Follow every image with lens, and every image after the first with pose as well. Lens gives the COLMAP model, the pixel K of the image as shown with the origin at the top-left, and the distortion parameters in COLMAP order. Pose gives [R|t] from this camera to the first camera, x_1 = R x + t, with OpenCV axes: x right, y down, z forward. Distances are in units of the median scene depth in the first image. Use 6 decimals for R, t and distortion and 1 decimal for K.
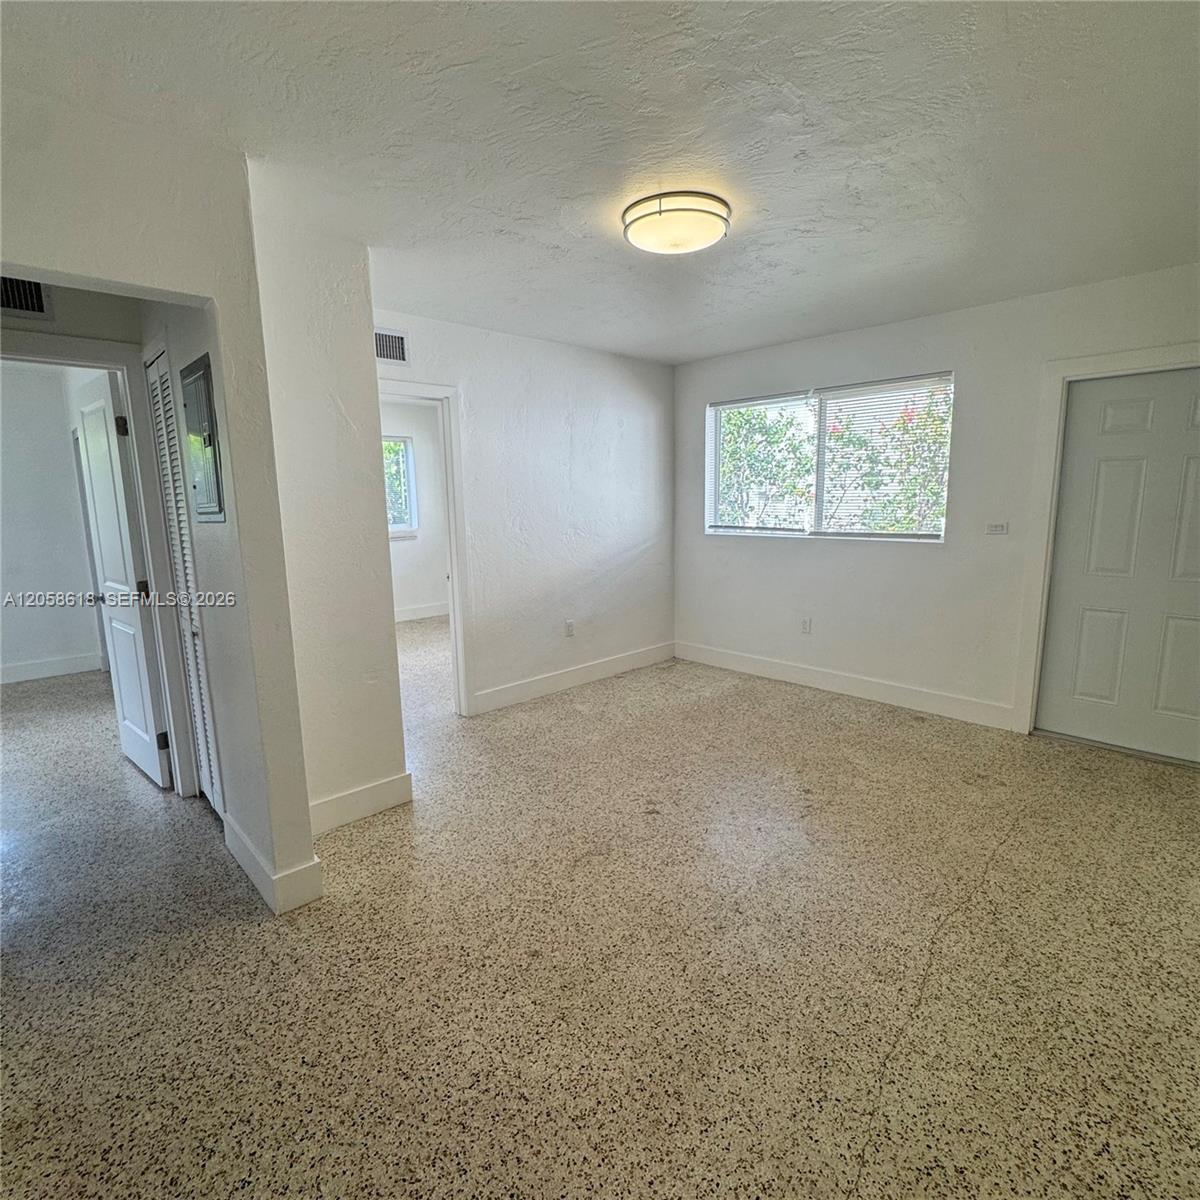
lens RADIAL K [[643.6, 0, 602.0], [0, 643.6, 597.8], [0, 0, 1]] dist [-0.003238, 0.001327]
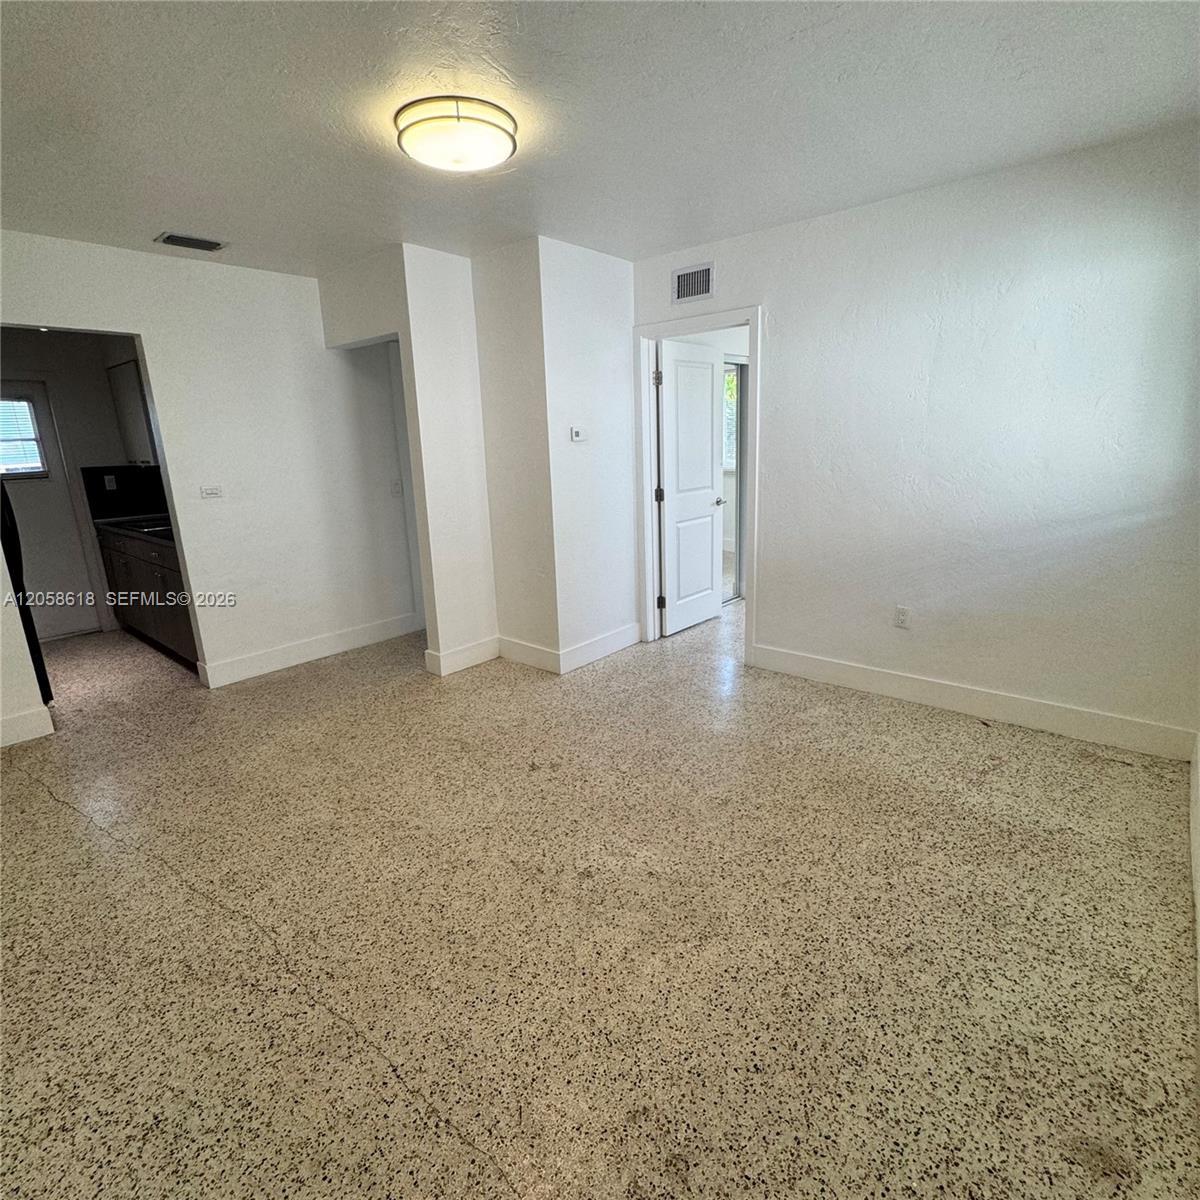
lens RADIAL K [[643.6, 0, 601.3], [0, 643.6, 599.8], [0, 0, 1]] dist [-0.003238, 0.001327]
pose [[0.093766, 0.258186, -0.961534, 0.920871], [-0.126089, 0.961092, 0.245772, -0.159626], [0.987578, 0.098194, 0.122672, 0.909063]]
